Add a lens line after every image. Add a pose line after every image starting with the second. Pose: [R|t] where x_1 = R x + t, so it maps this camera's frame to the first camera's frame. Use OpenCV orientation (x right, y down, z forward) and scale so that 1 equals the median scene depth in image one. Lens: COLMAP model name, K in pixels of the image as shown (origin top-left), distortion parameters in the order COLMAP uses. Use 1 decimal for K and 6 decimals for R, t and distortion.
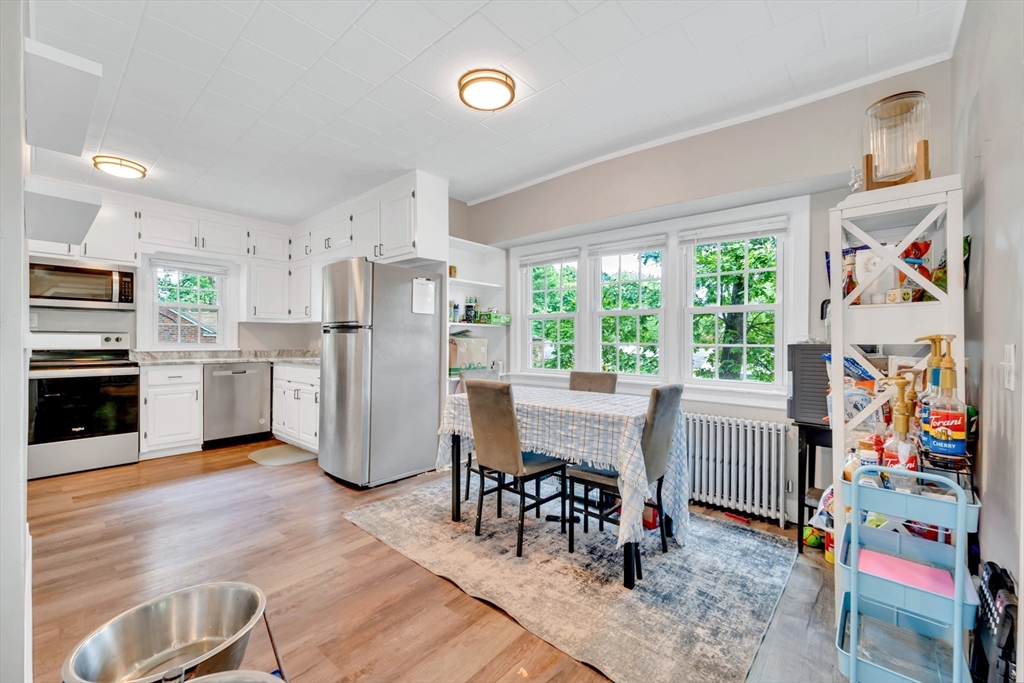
lens RADIAL K [[416.0, 0, 498.6], [0, 416.0, 340.2], [0, 0, 1]] dist [0.010932, -0.003189]
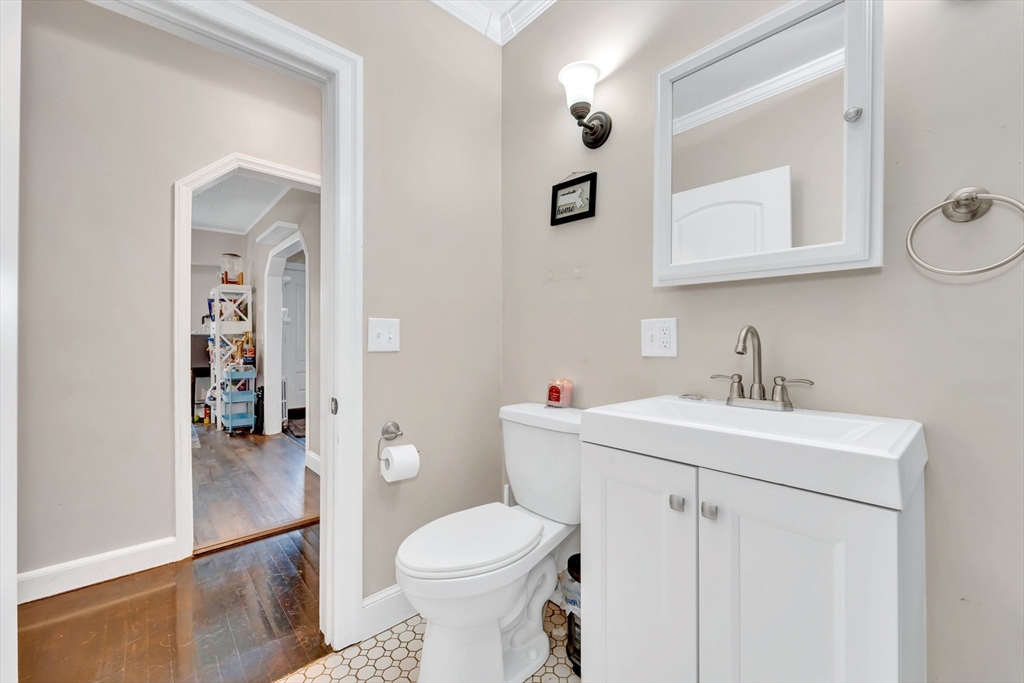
lens RADIAL K [[416.0, 0, 515.5], [0, 416.0, 339.5], [0, 0, 1]] dist [0.010932, -0.003189]
pose [[0.145935, -0.006771, 0.989271, -1.156375], [0.002538, 0.999976, 0.006469, 0.022916], [-0.989291, 0.001567, 0.145948, -0.965085]]
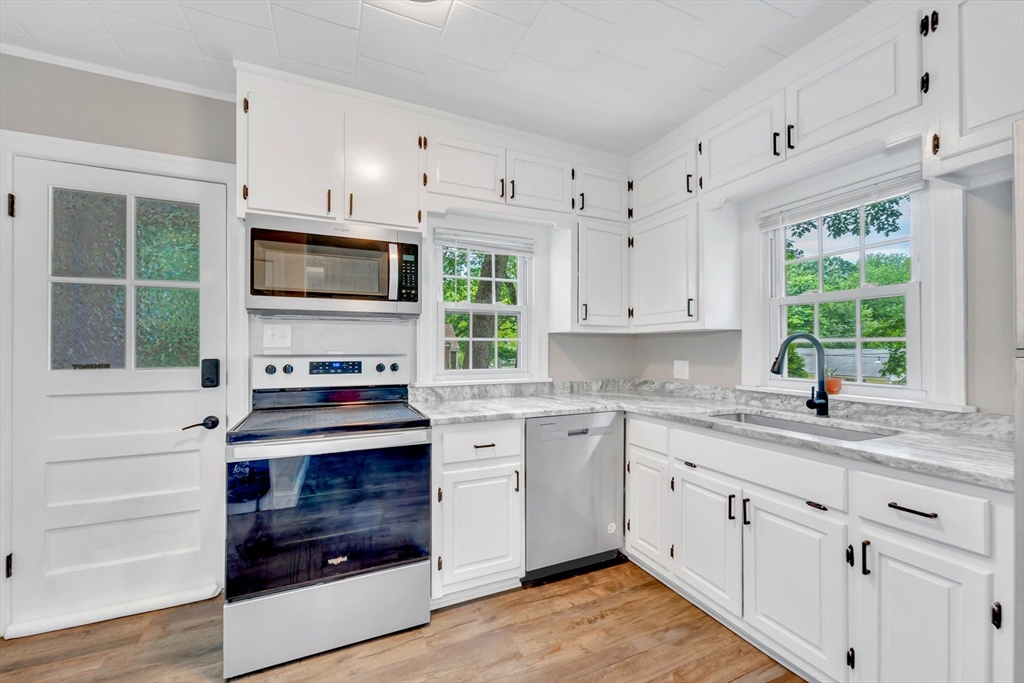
lens RADIAL K [[416.0, 0, 518.8], [0, 416.0, 340.8], [0, 0, 1]] dist [0.010932, -0.003189]
pose [[0.920420, -0.008570, -0.390837, -0.880044], [0.004483, 0.999925, -0.011368, -0.052134], [0.390905, 0.008711, 0.920390, 0.903707]]
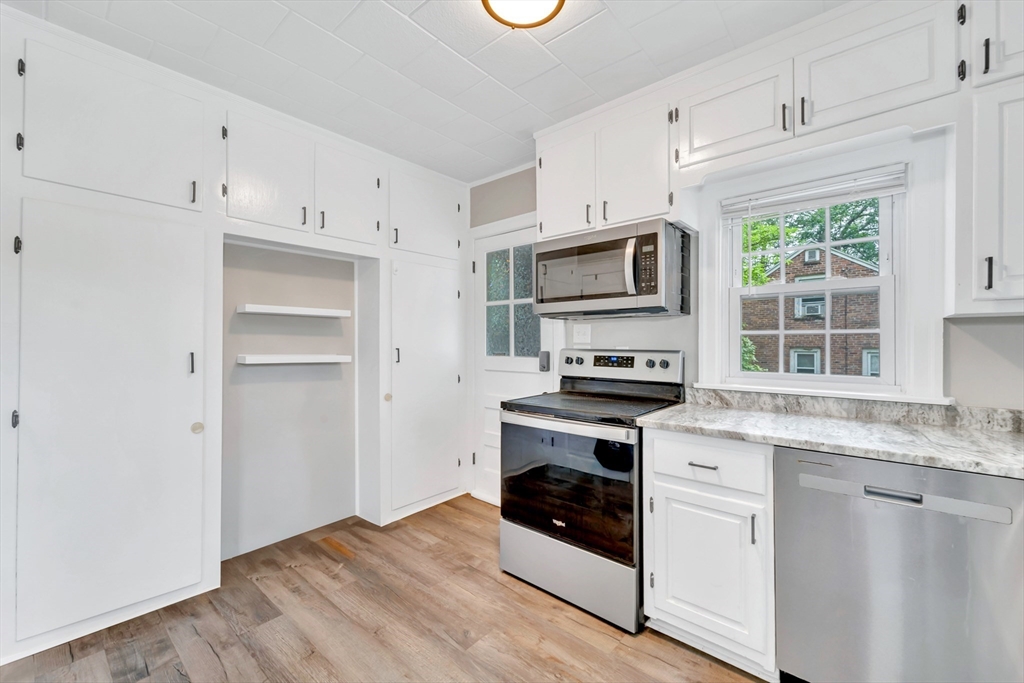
lens RADIAL K [[416.0, 0, 499.7], [0, 416.0, 339.6], [0, 0, 1]] dist [0.010932, -0.003189]
pose [[0.014314, -0.013054, -0.999812, -0.612597], [0.002045, 0.999913, -0.013026, -0.045470], [0.999895, -0.001858, 0.014340, 1.300963]]
